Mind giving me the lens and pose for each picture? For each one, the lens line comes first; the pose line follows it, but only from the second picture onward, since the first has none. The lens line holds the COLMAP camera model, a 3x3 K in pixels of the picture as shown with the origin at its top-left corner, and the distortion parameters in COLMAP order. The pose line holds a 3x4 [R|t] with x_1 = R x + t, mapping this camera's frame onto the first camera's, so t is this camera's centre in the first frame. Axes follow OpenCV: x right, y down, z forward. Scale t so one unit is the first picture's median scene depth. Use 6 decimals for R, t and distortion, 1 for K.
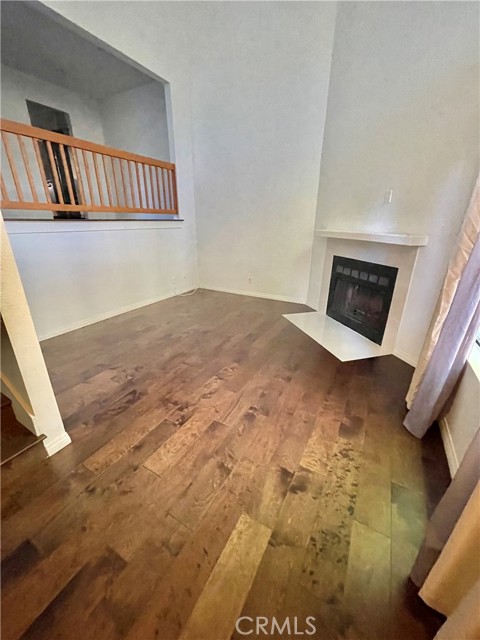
lens RADIAL K [[257.3, 0, 237.9], [0, 257.3, 323.0], [0, 0, 1]] dist [-0.001402, -0.000336]
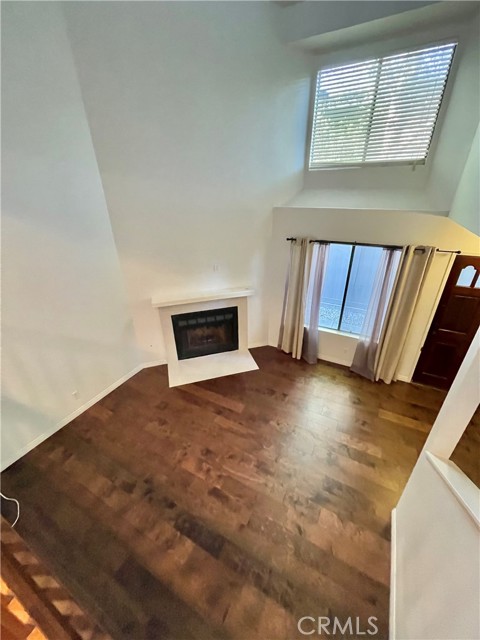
lens RADIAL K [[257.3, 0, 239.3], [0, 257.3, 317.9], [0, 0, 1]] dist [-0.001402, -0.000336]
pose [[-0.010181, -0.462357, 0.886636, -0.758017], [0.392033, 0.813850, 0.428903, -0.734464], [-0.919895, 0.351957, 0.172973, 0.617951]]
